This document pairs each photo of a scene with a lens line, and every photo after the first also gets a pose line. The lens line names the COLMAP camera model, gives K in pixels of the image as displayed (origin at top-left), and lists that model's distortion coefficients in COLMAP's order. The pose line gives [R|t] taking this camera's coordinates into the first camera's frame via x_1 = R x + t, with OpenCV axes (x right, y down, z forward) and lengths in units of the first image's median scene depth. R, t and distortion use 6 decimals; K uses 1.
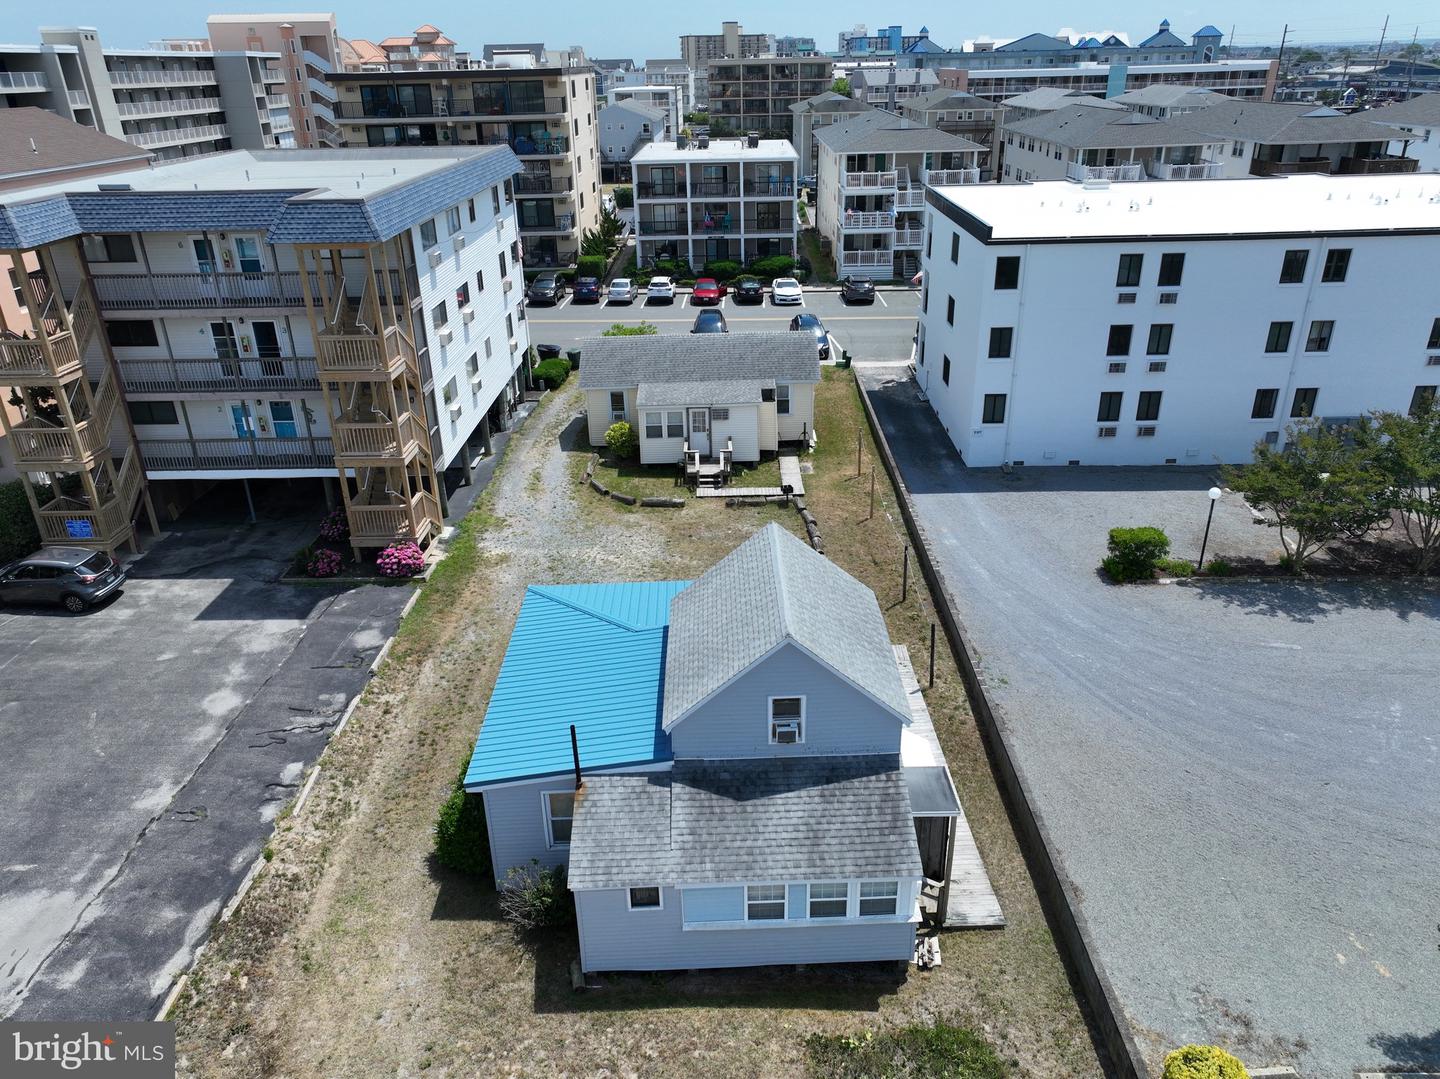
lens RADIAL K [[1014.4, 0, 720.0], [0, 1014.4, 539.5], [0, 0, 1]] dist [-0.011652, 0.033793]
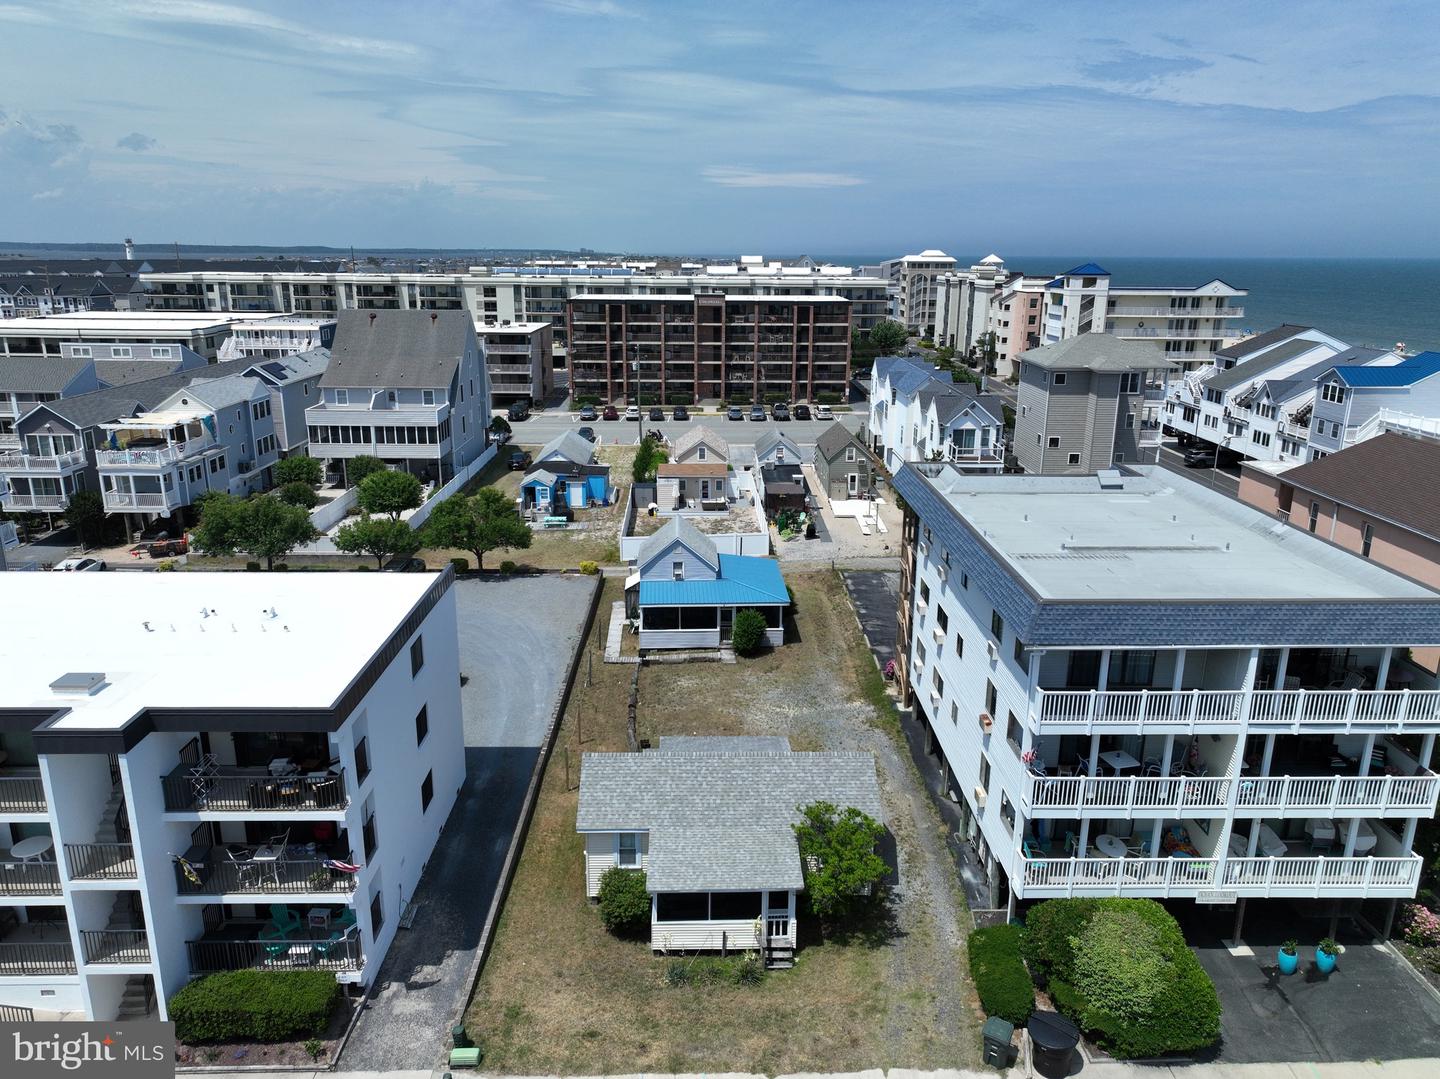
lens RADIAL K [[1012.1, 0, 720.0], [0, 1012.1, 539.5], [0, 0, 1]] dist [-0.002204, 0.019466]
pose [[-0.999612, 0.018860, -0.020522, -0.000278], [0.000696, 0.752959, 0.658067, -1.298890], [0.027863, 0.657797, -0.752679, 2.253373]]
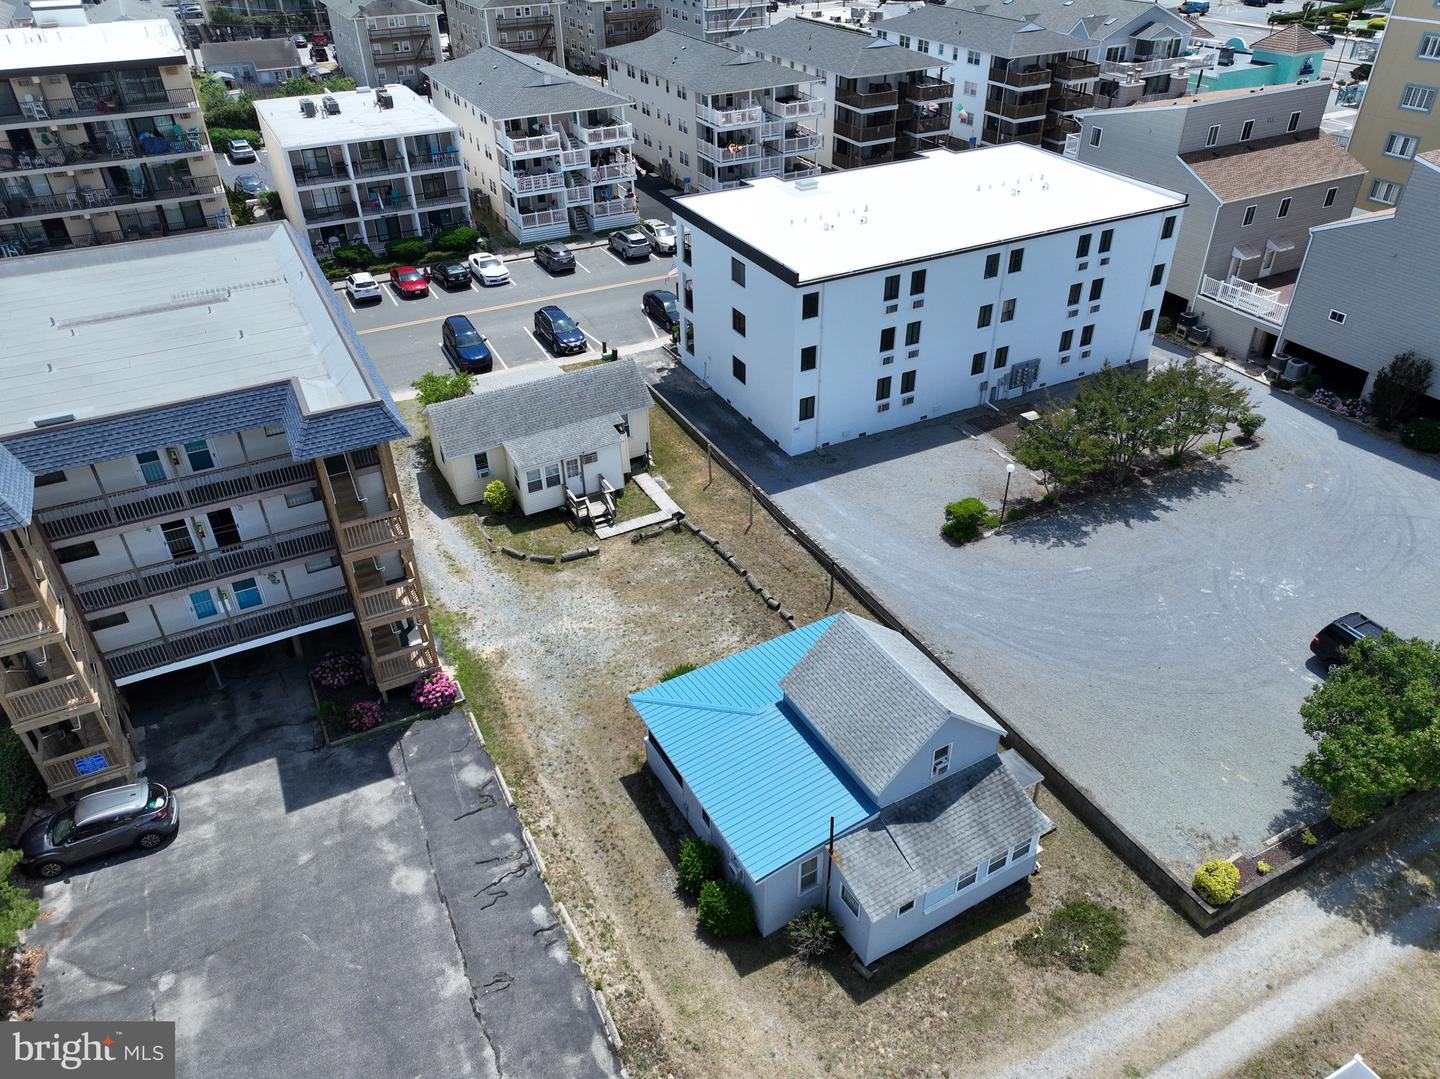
lens RADIAL K [[1012.1, 0, 720.0], [0, 1012.1, 539.5], [0, 0, 1]] dist [-0.002204, 0.019466]
pose [[0.884170, -0.258190, 0.389334, -0.467500], [0.196233, 0.961570, 0.192031, -0.314622], [-0.423953, -0.093387, 0.900857, -0.115042]]
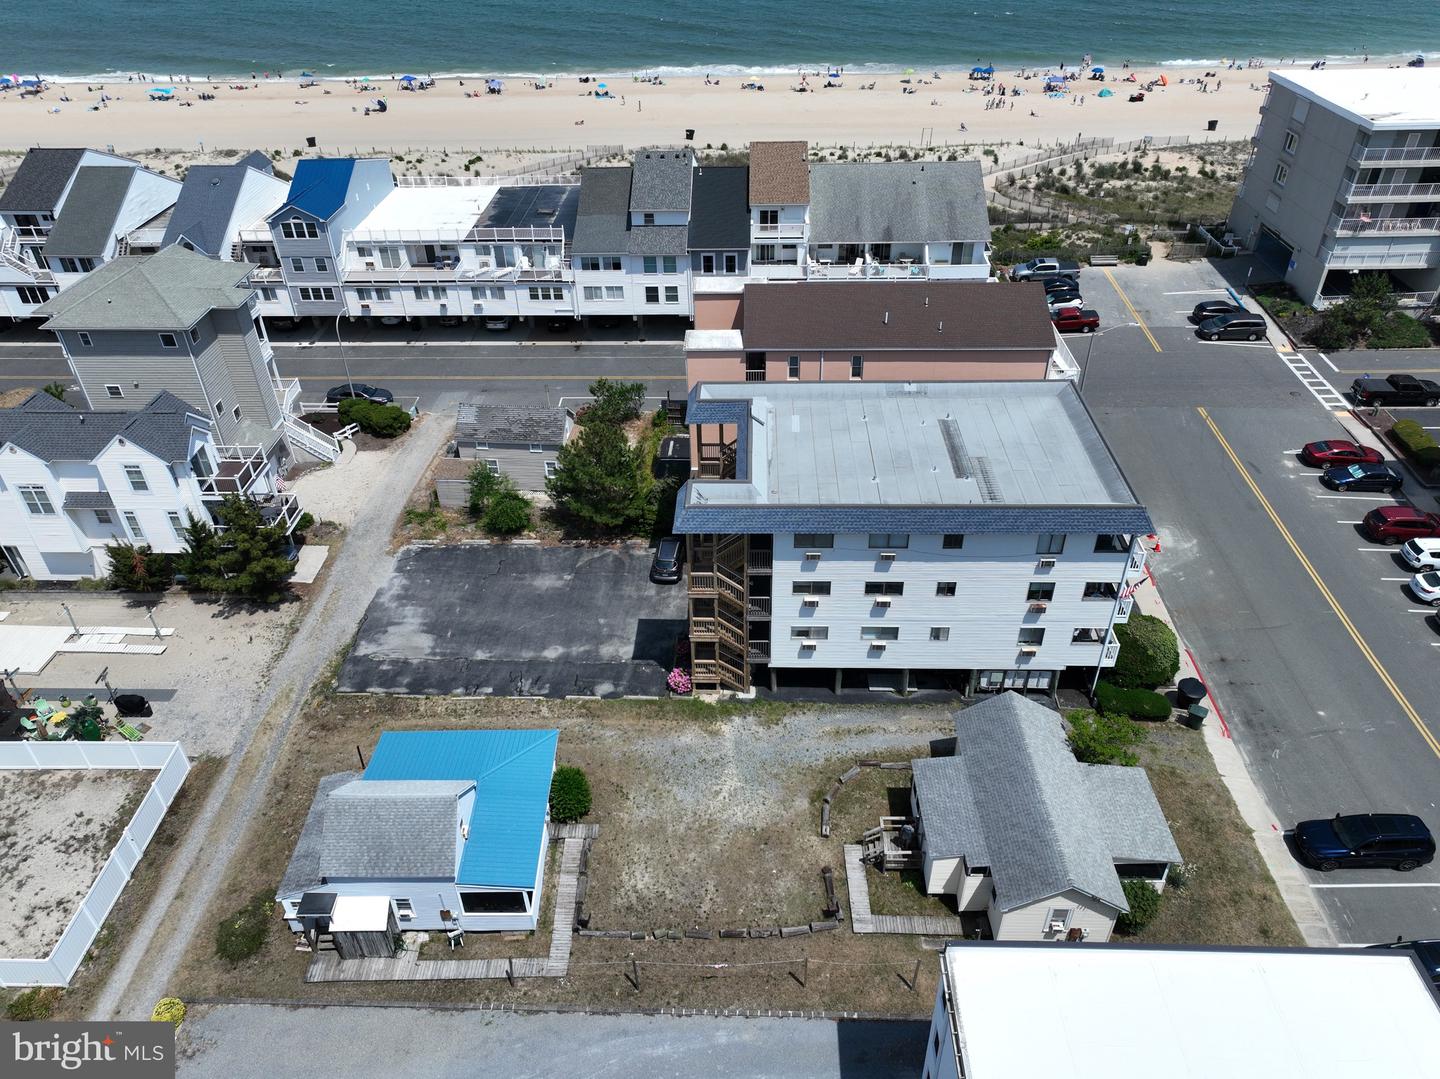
lens RADIAL K [[1012.1, 0, 720.0], [0, 1012.1, 539.5], [0, 0, 1]] dist [-0.002204, 0.019466]
pose [[-0.019376, 0.595778, -0.802915, 0.907603], [-0.411007, 0.727326, 0.549608, -1.137027], [0.911426, 0.340653, 0.230776, 0.669861]]
